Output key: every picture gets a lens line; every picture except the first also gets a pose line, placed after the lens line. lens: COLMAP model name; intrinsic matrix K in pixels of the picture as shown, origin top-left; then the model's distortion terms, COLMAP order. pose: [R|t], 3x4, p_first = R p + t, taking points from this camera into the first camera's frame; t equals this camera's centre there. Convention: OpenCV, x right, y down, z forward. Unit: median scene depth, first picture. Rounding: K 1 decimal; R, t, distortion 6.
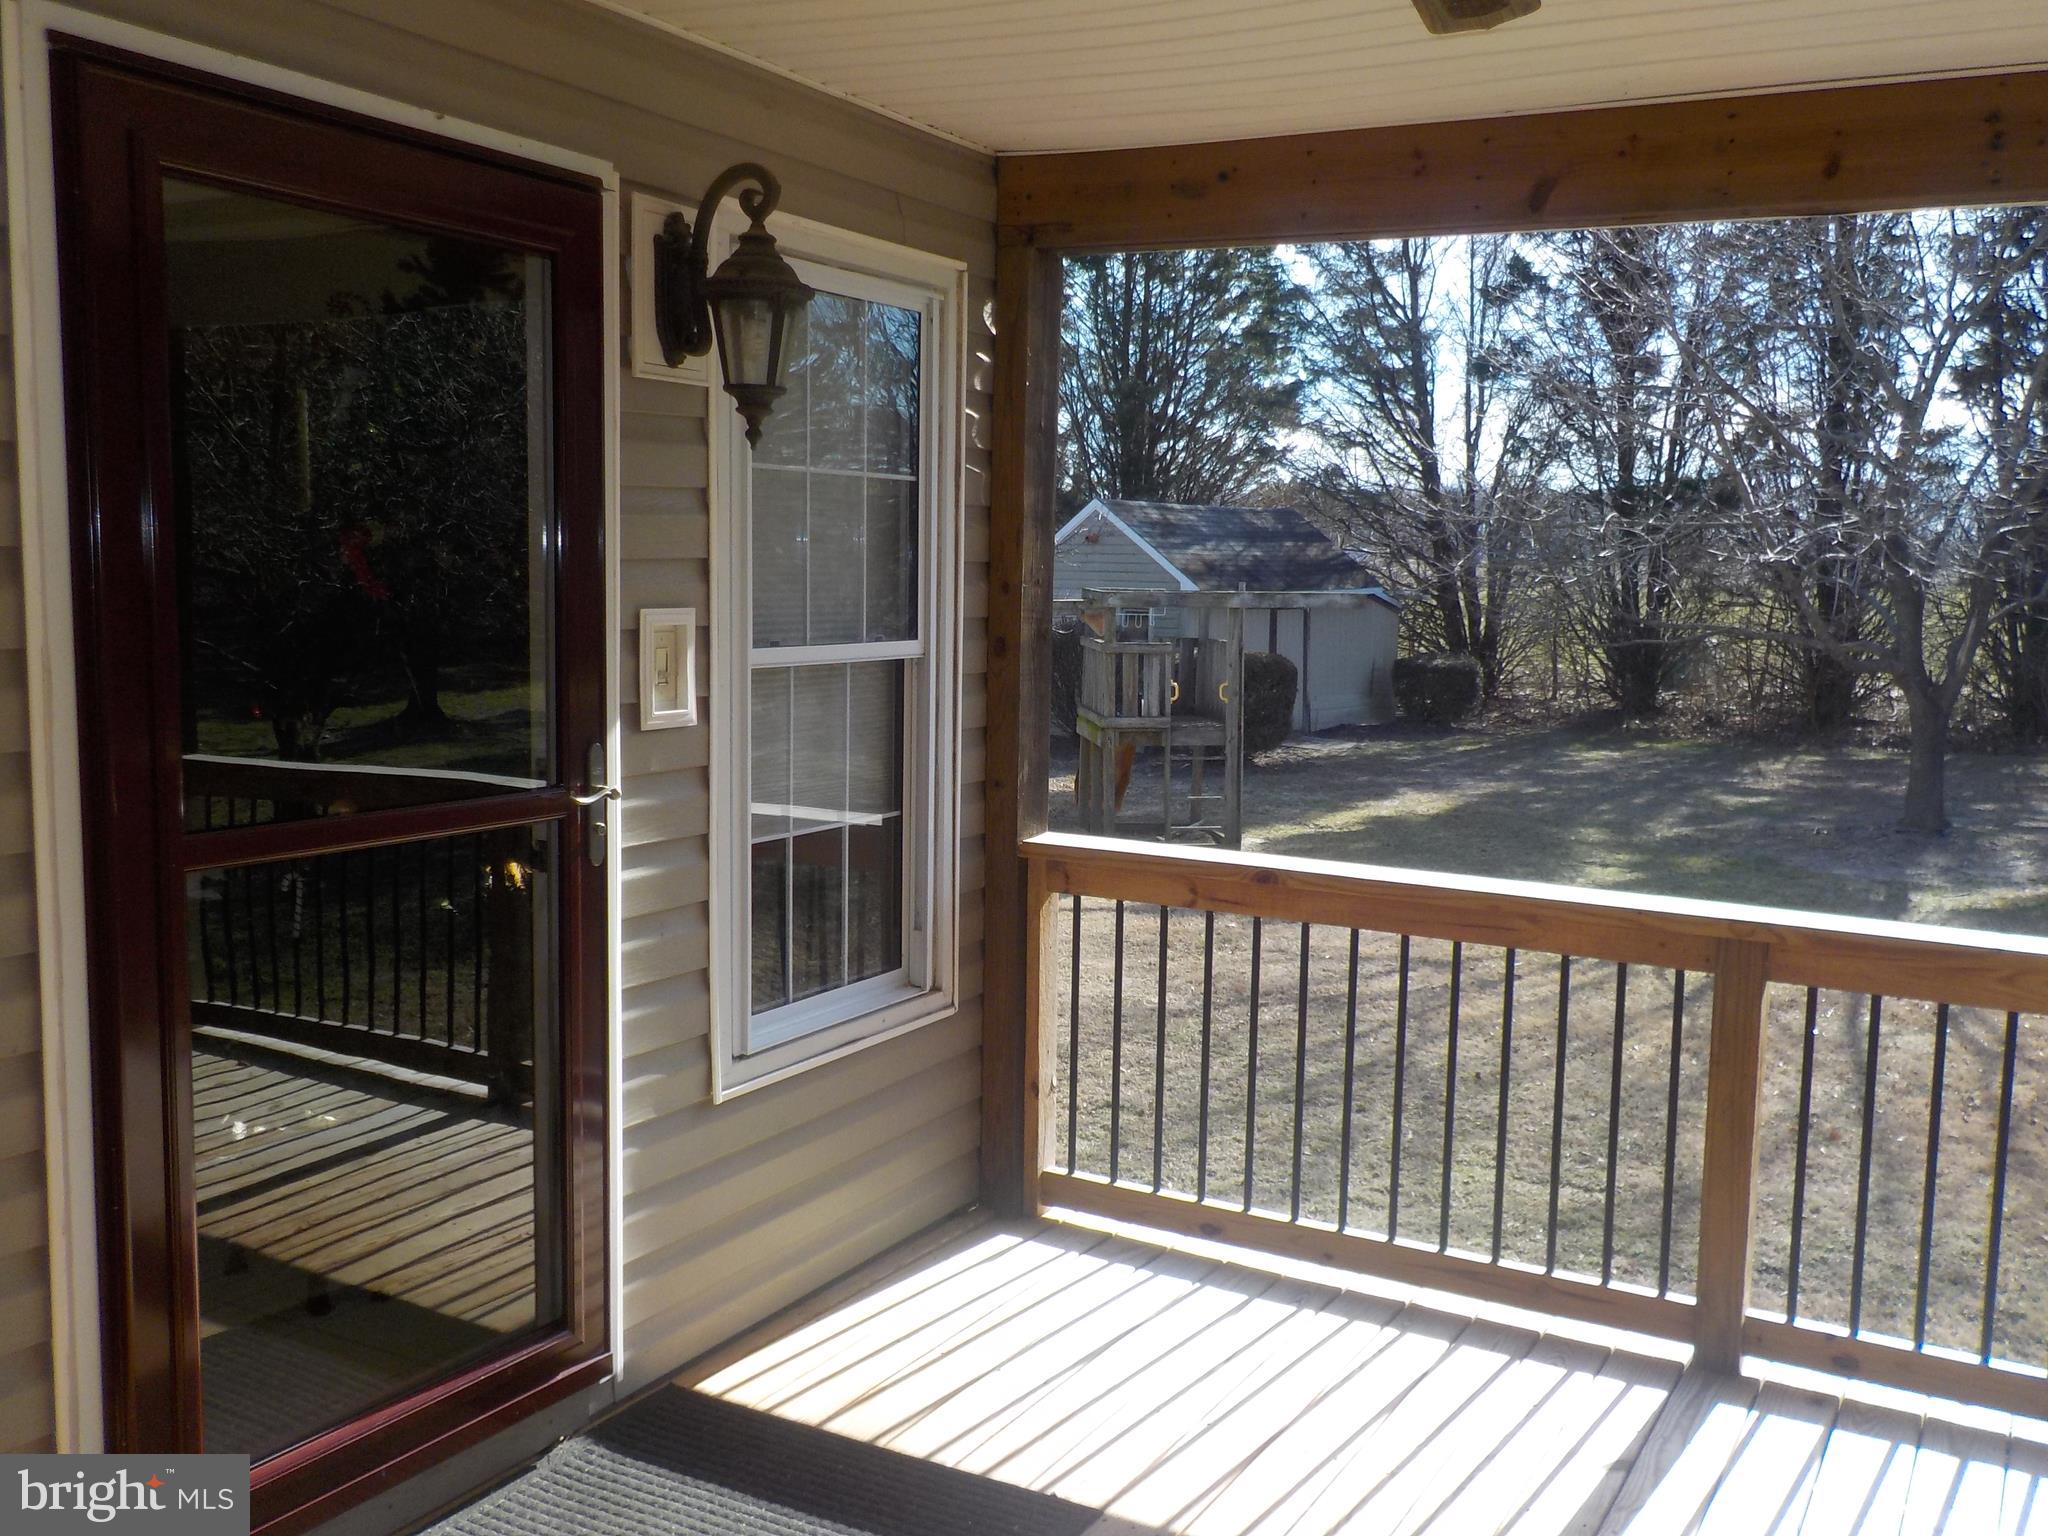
lens RADIAL K [[1862.8, 0, 1024.0], [0, 1862.8, 768.0], [0, 0, 1]] dist [0.007999, 0.021214]
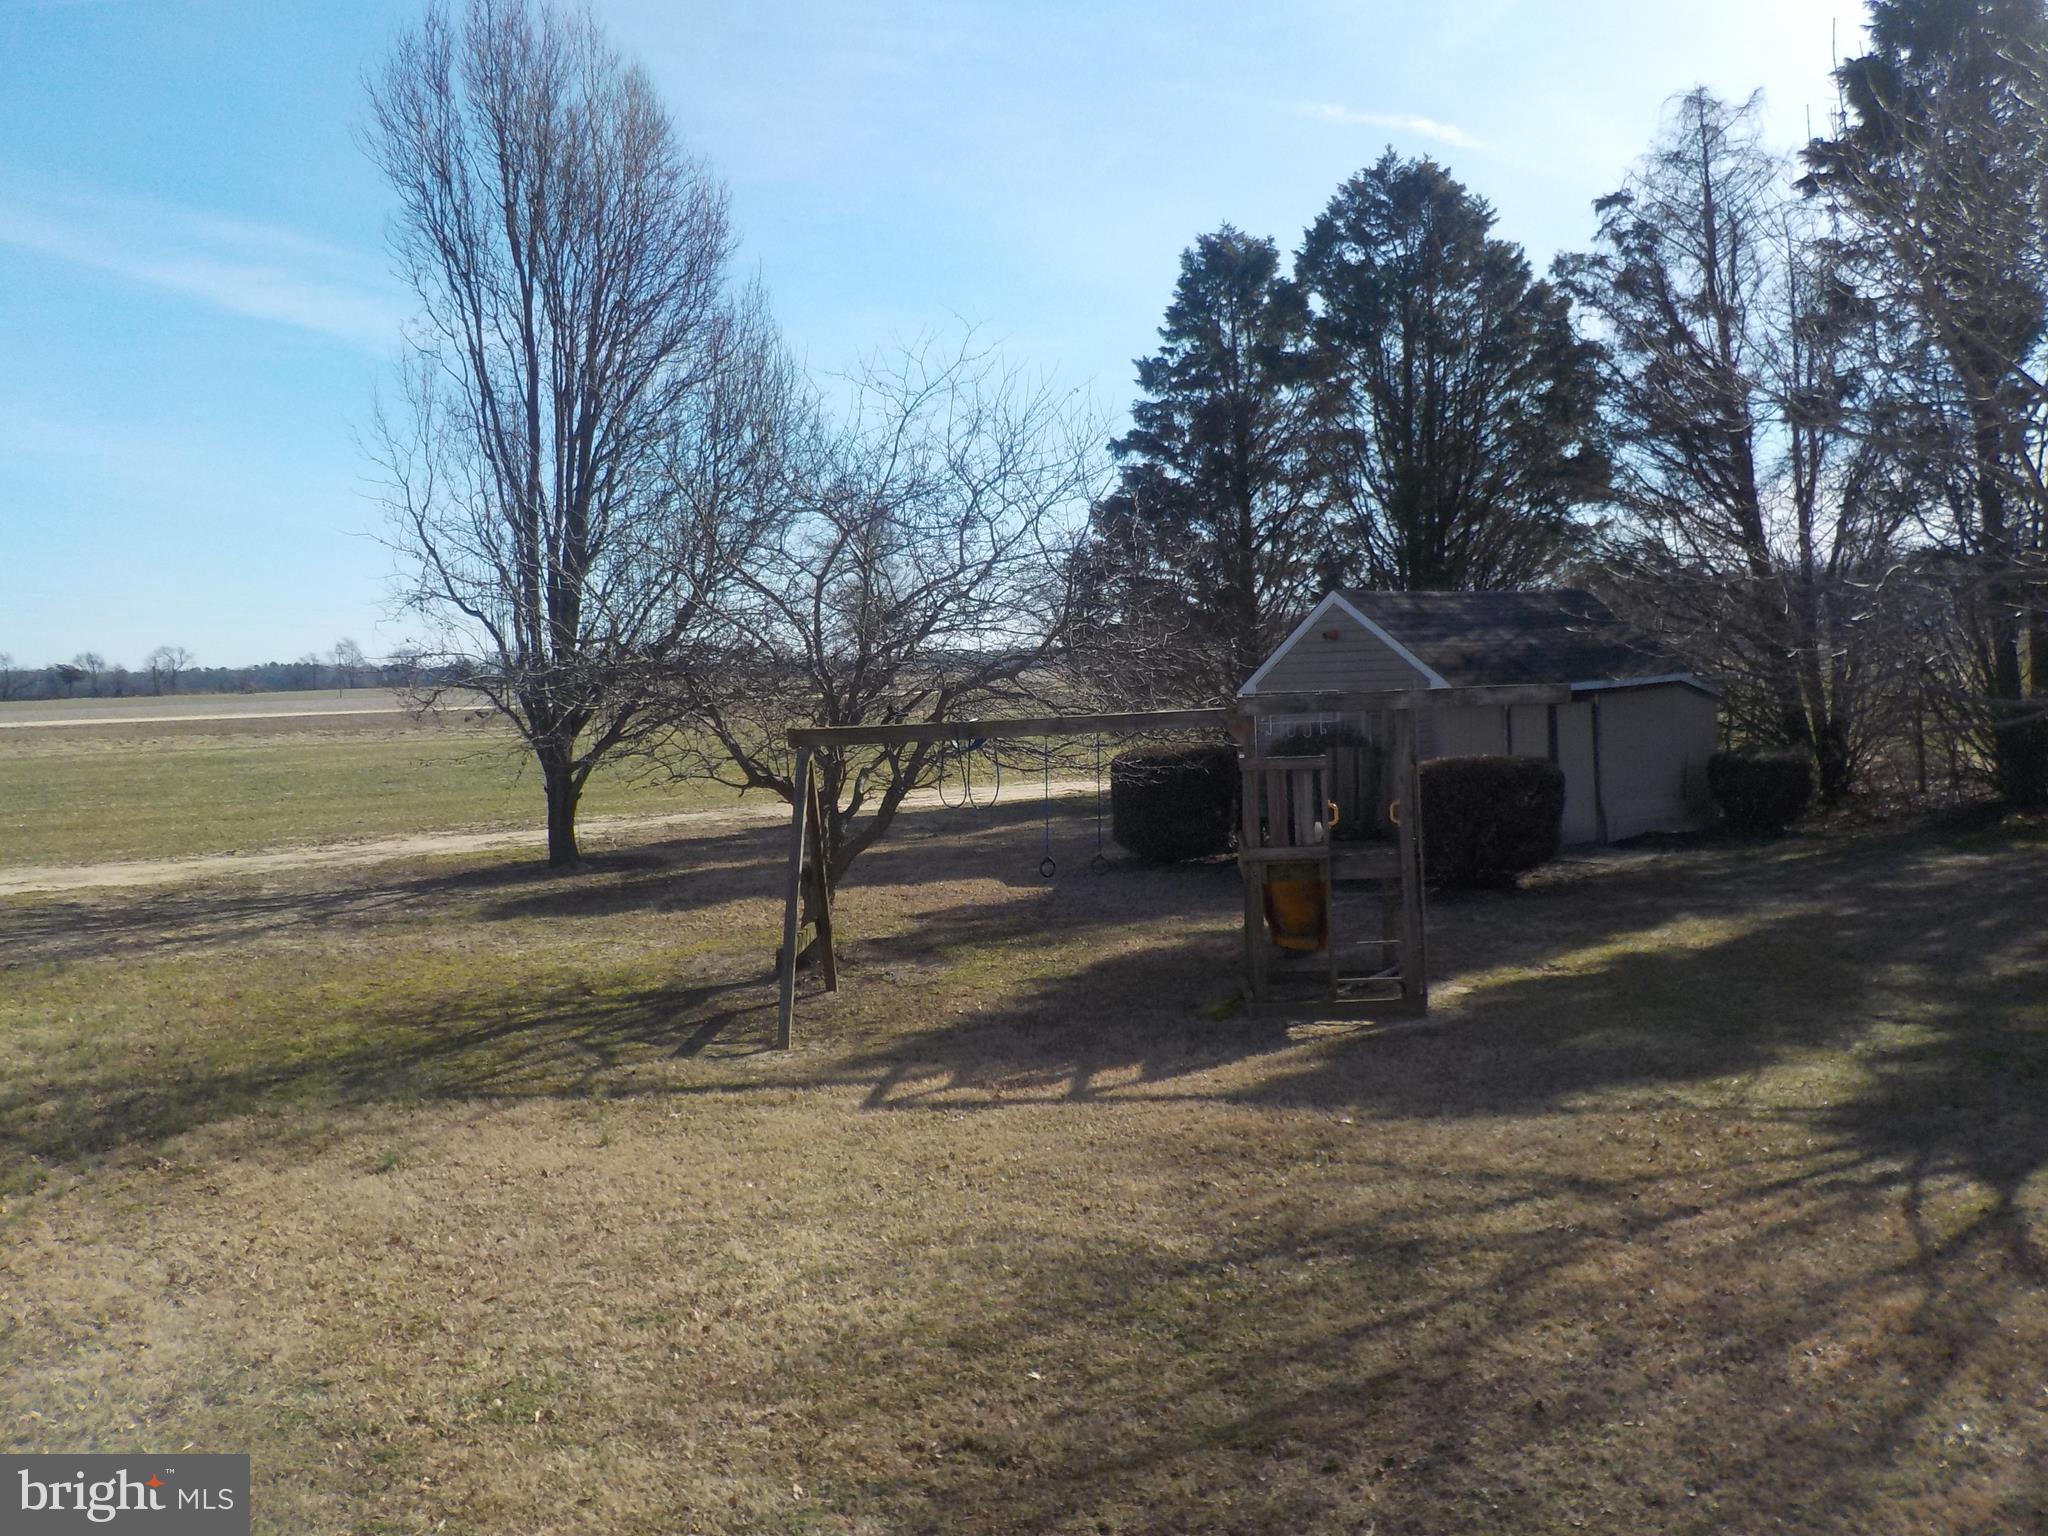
lens RADIAL K [[1791.2, 0, 1088.4], [0, 1791.2, 777.2], [0, 0, 1]] dist [-0.001593, 0.012292]
pose [[0.977441, -0.041408, -0.207110, 0.086347], [0.030556, 0.998001, -0.055324, -0.010476], [0.208987, 0.047748, 0.976752, 0.126419]]
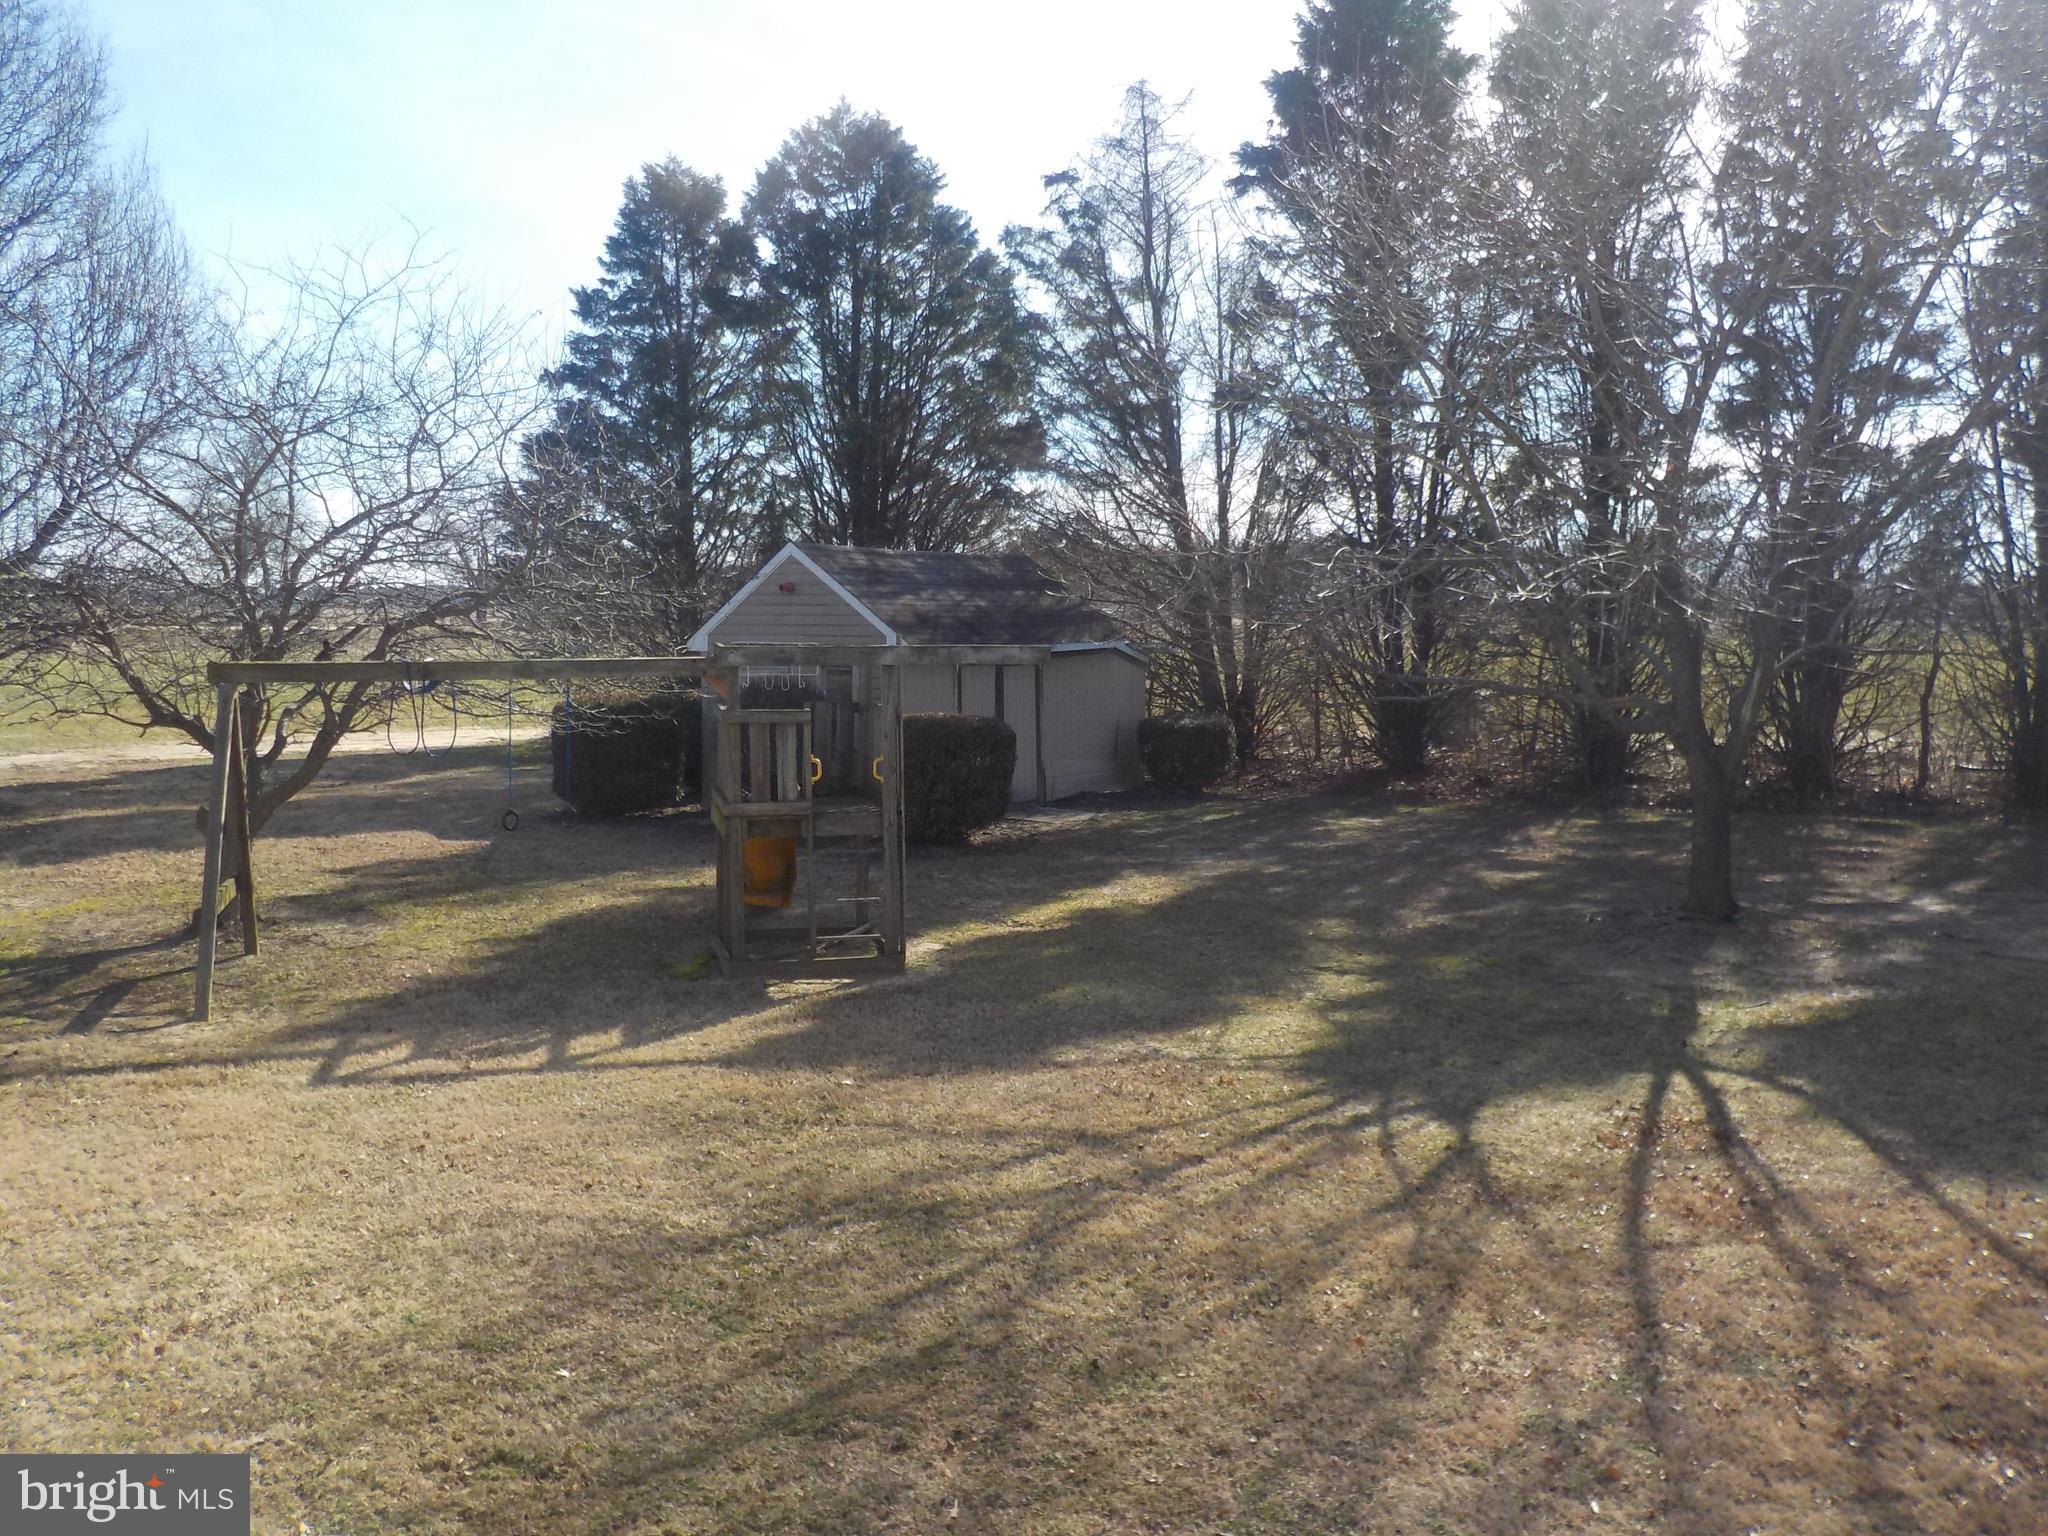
lens RADIAL K [[1784.3, 0, 1024.0], [0, 1784.3, 768.0], [0, 0, 1]] dist [0.006811, 0.016329]
pose [[0.995775, -0.017612, 0.090117, 0.062340], [0.020140, 0.999427, -0.027220, -0.011648], [-0.089585, 0.028920, 0.995559, 0.136897]]
